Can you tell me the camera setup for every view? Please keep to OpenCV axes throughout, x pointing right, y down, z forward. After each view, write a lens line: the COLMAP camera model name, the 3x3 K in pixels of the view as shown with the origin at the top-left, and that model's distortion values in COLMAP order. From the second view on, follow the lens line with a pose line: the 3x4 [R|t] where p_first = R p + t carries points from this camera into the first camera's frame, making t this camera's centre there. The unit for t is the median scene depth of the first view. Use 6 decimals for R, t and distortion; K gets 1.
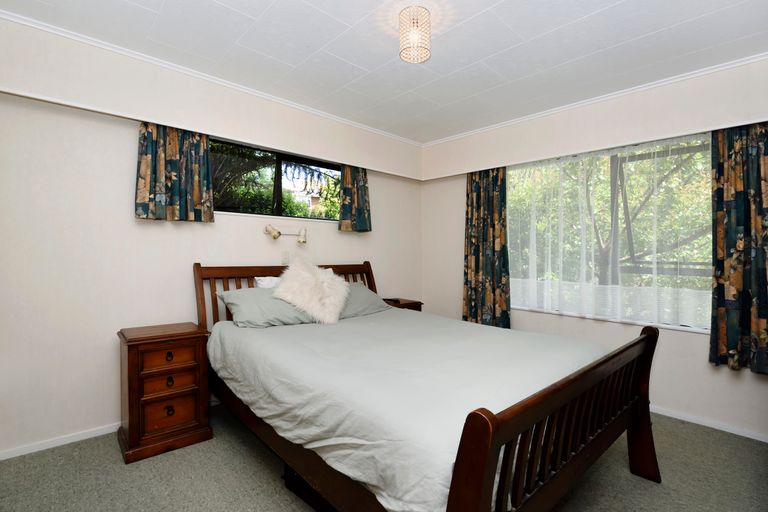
lens RADIAL K [[369.5, 0, 384.0], [0, 369.5, 256.0], [0, 0, 1]] dist [-0.000741, -0.000157]
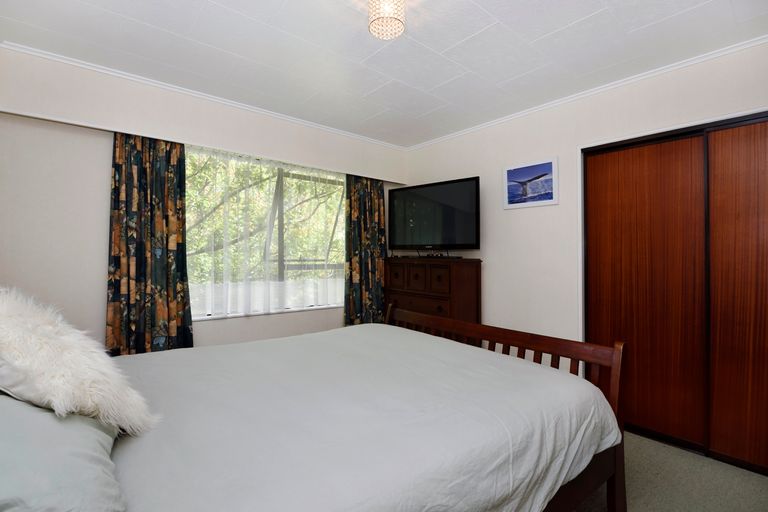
lens RADIAL K [[369.5, 0, 384.0], [0, 369.5, 256.0], [0, 0, 1]] dist [-0.000741, -0.000157]
pose [[0.059121, -0.006414, 0.998230, -0.429896], [0.006380, 0.999961, 0.006047, -0.004408], [-0.998230, 0.006011, 0.059160, 0.515339]]
